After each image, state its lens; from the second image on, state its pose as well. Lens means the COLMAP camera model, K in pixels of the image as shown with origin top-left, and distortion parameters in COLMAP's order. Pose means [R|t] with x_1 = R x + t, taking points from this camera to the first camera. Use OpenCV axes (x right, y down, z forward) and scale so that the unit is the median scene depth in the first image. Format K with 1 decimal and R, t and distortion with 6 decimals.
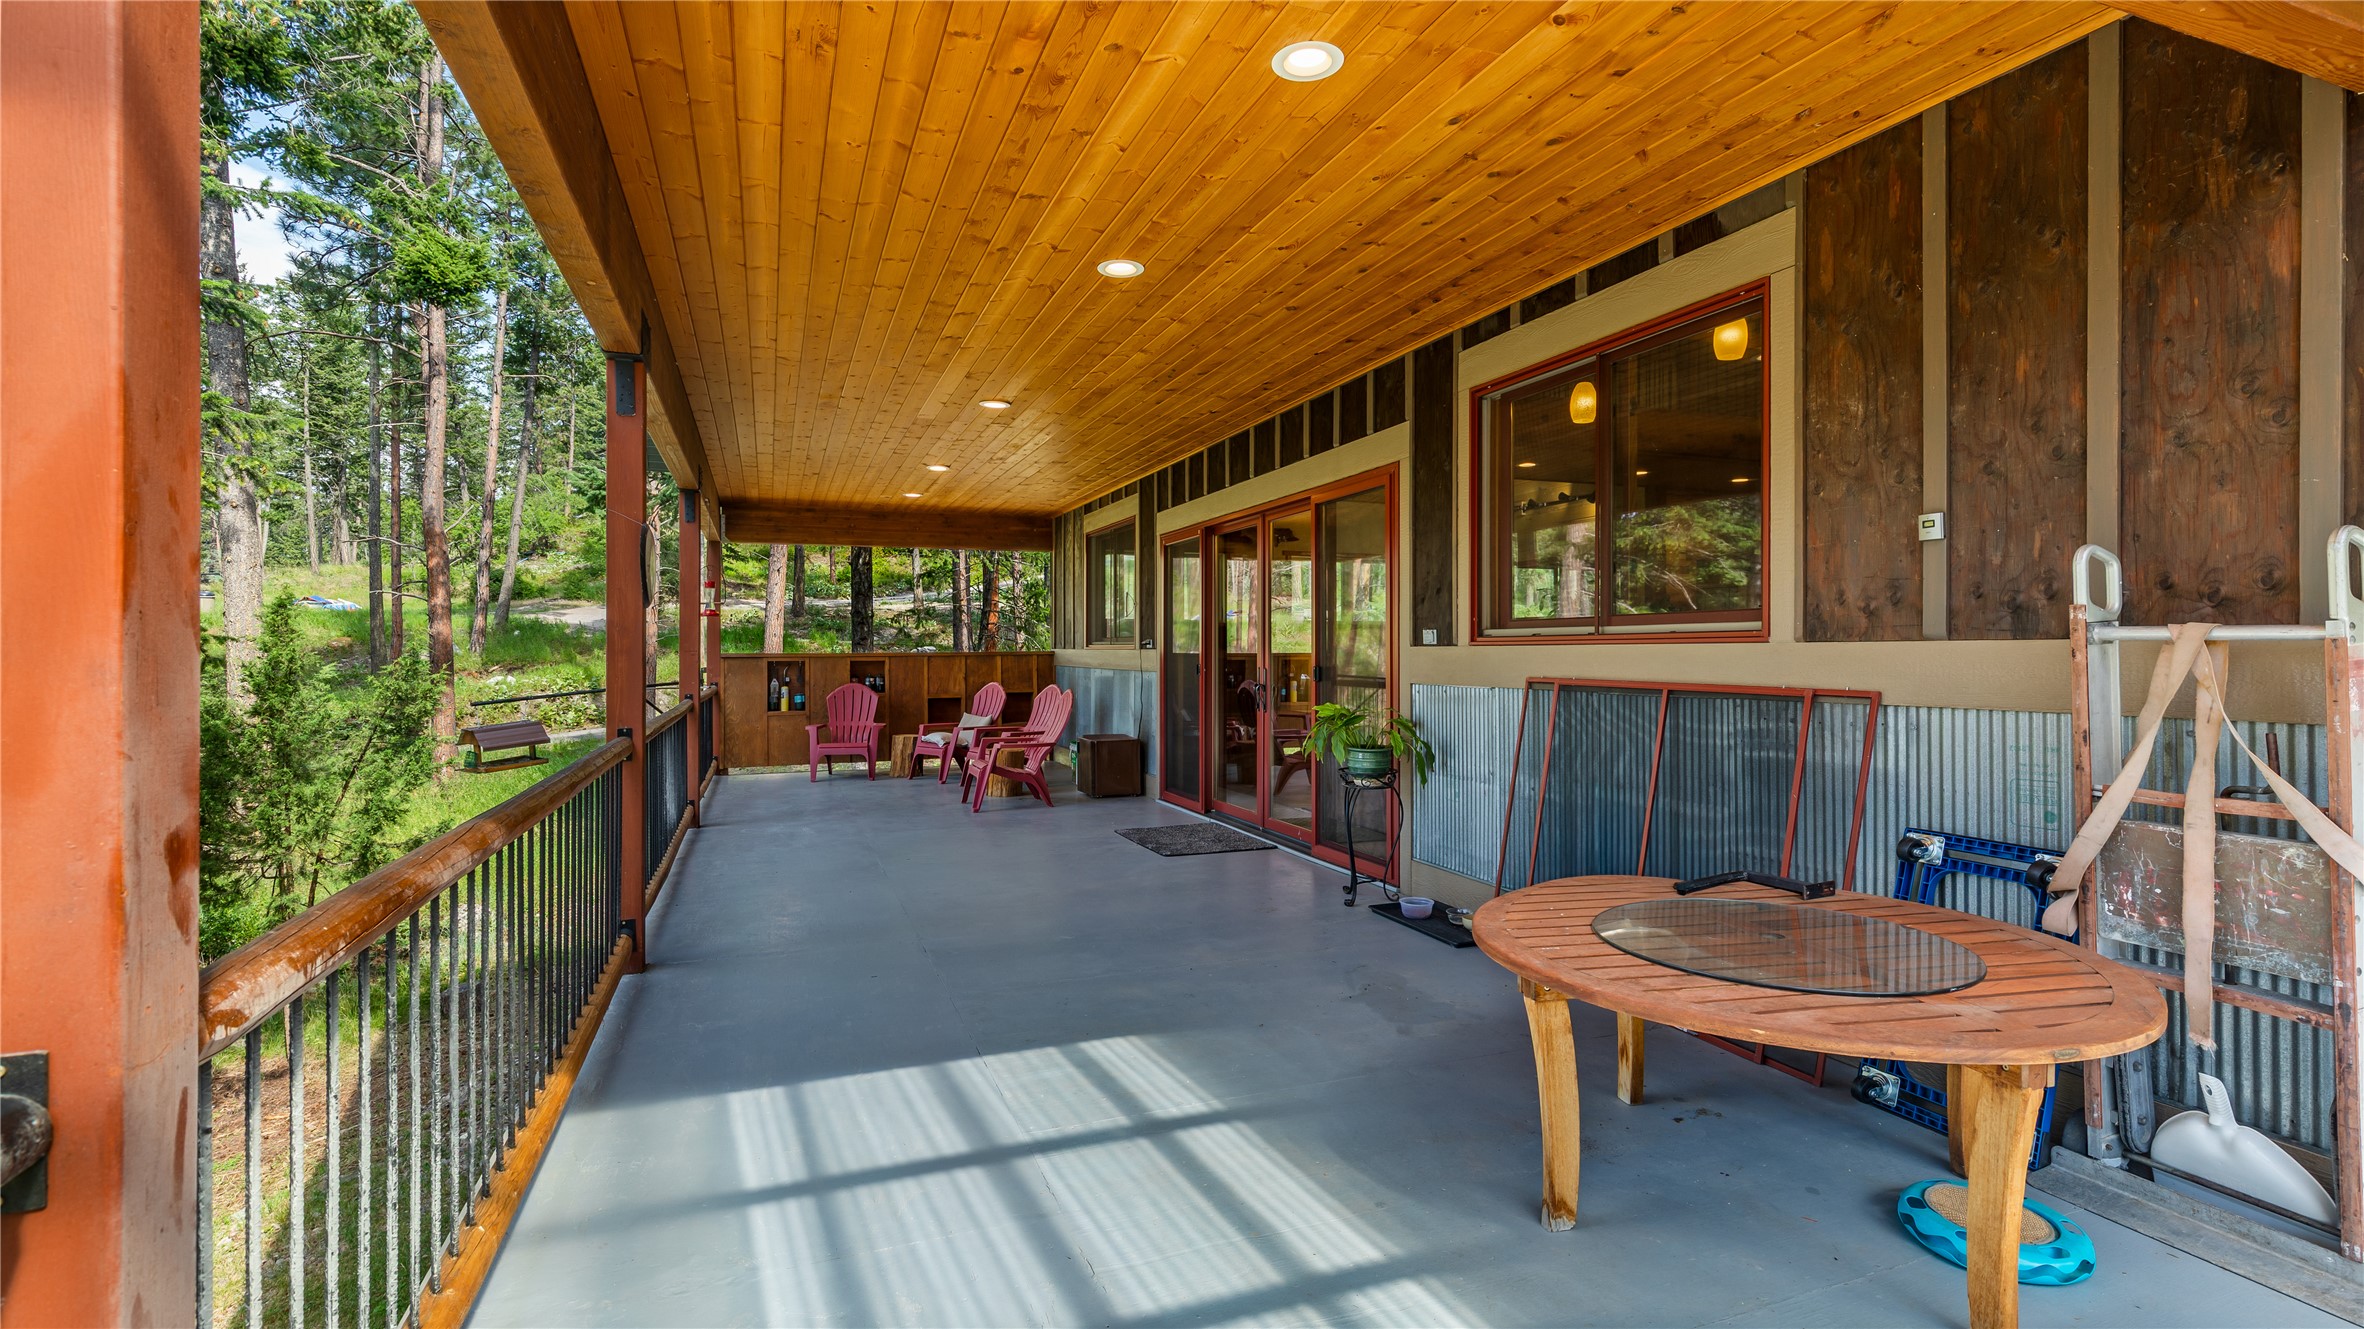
lens RADIAL K [[1116.4, 0, 1176.5], [0, 1116.4, 650.6], [0, 0, 1]] dist [0.010683, -0.002416]
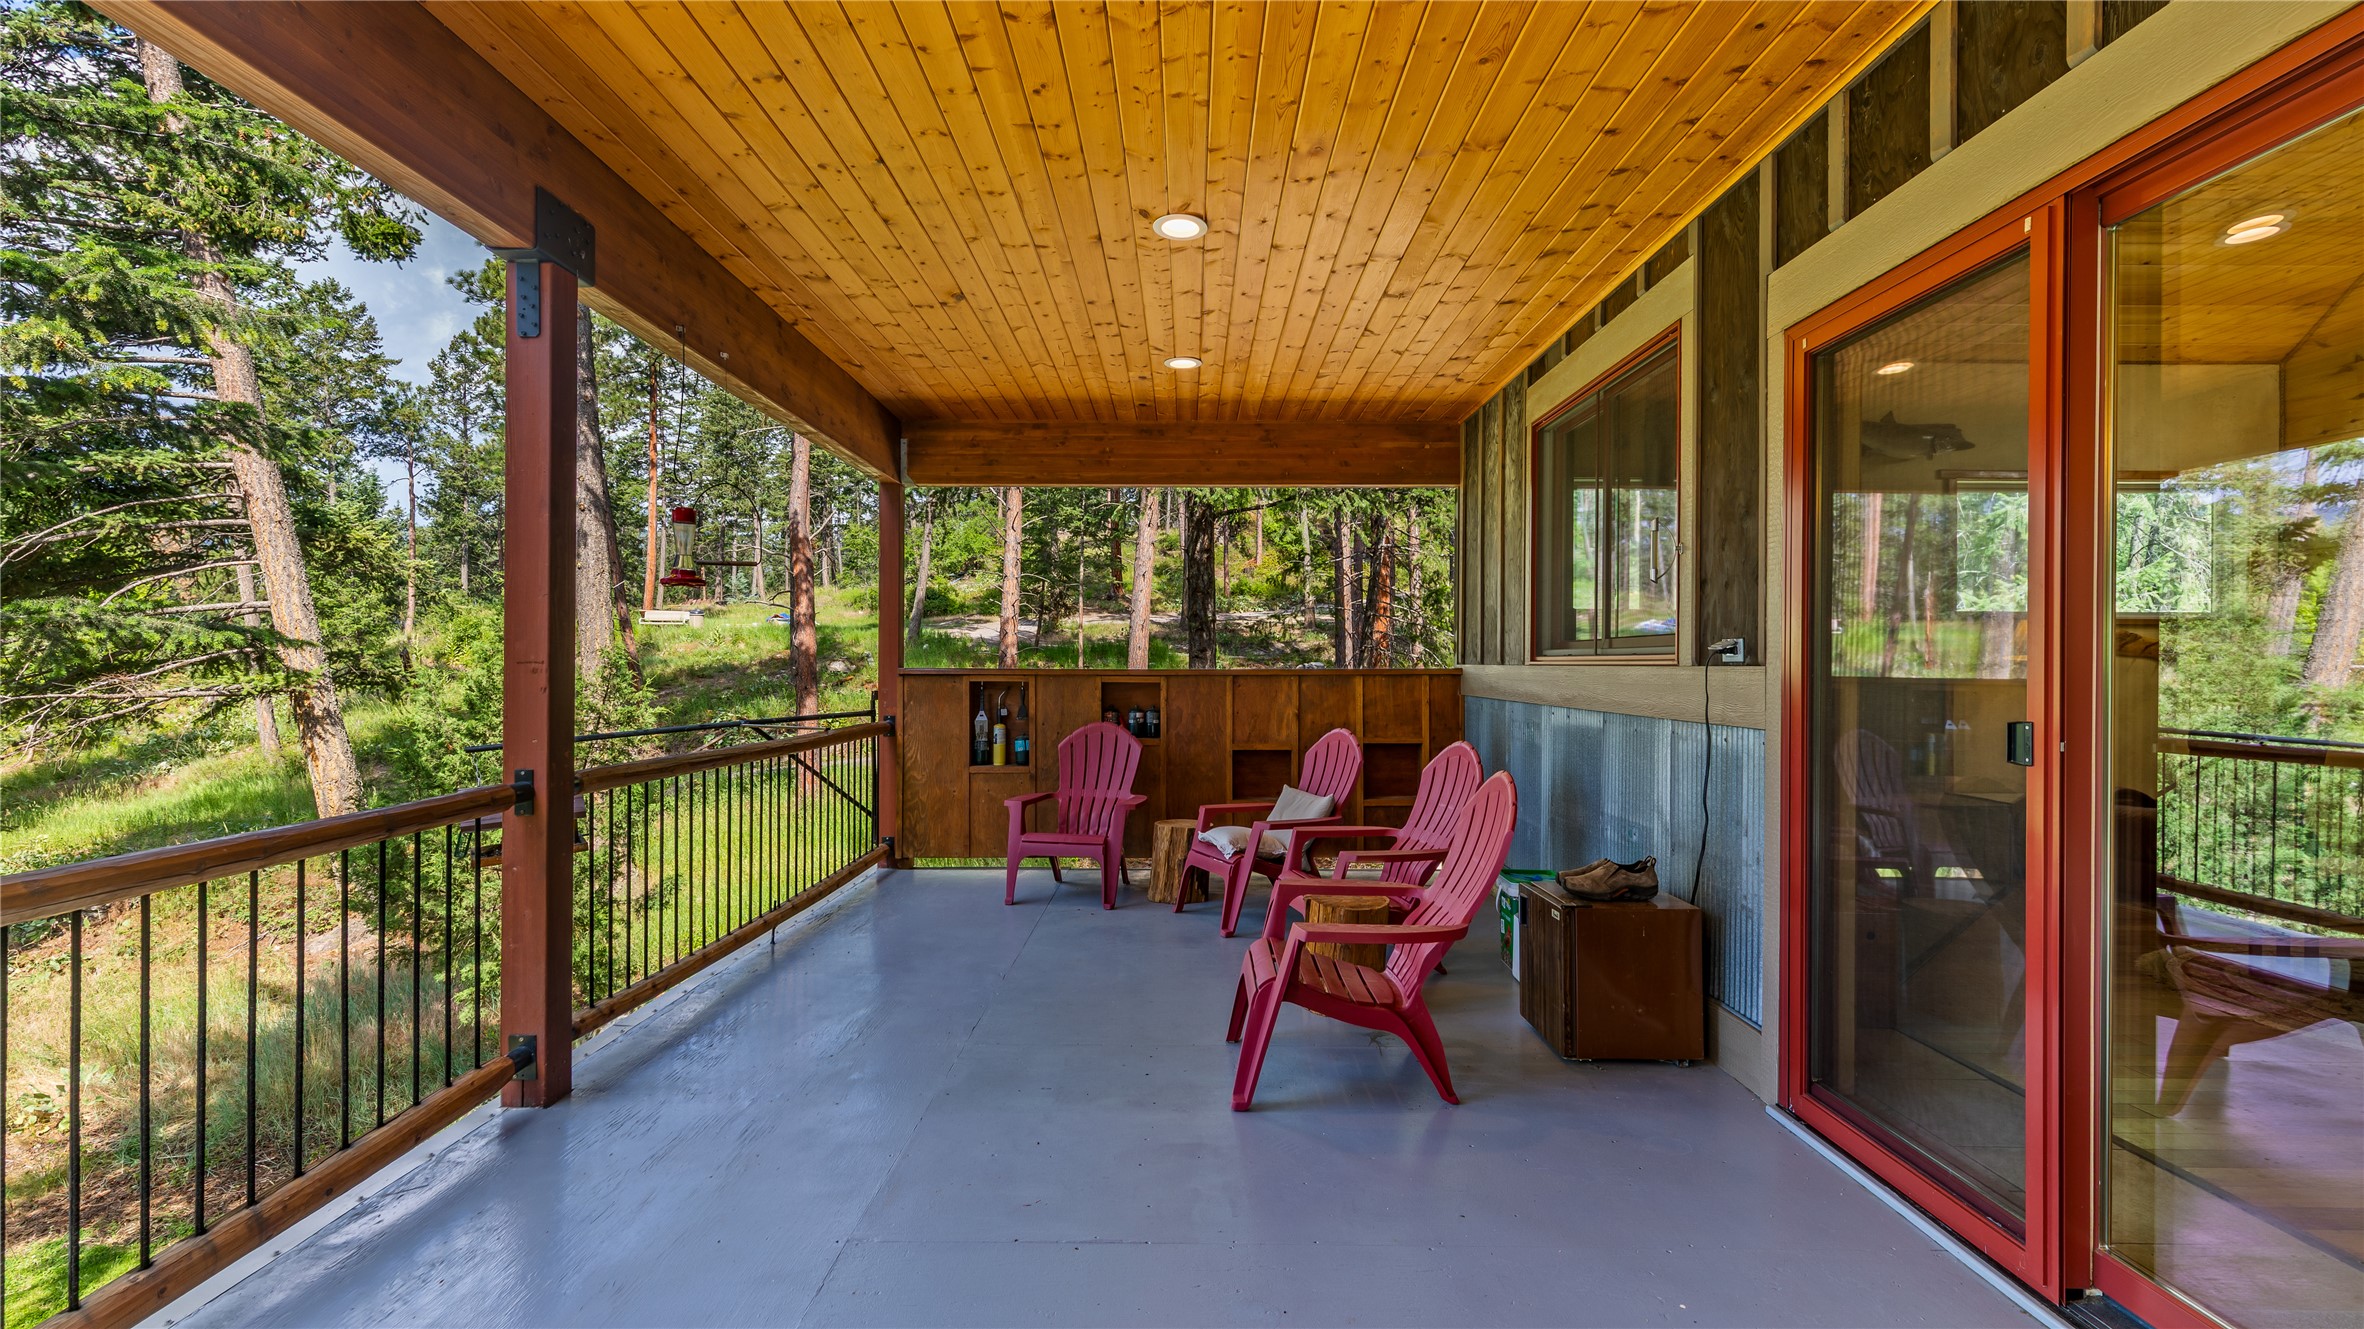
lens RADIAL K [[1116.4, 0, 1170.8], [0, 1116.4, 666.6], [0, 0, 1]] dist [0.010683, -0.002416]
pose [[0.934916, 0.007243, -0.354796, -0.053018], [-0.007291, 0.999973, 0.001200, -0.000063], [0.354795, 0.001465, 0.934943, 0.478548]]
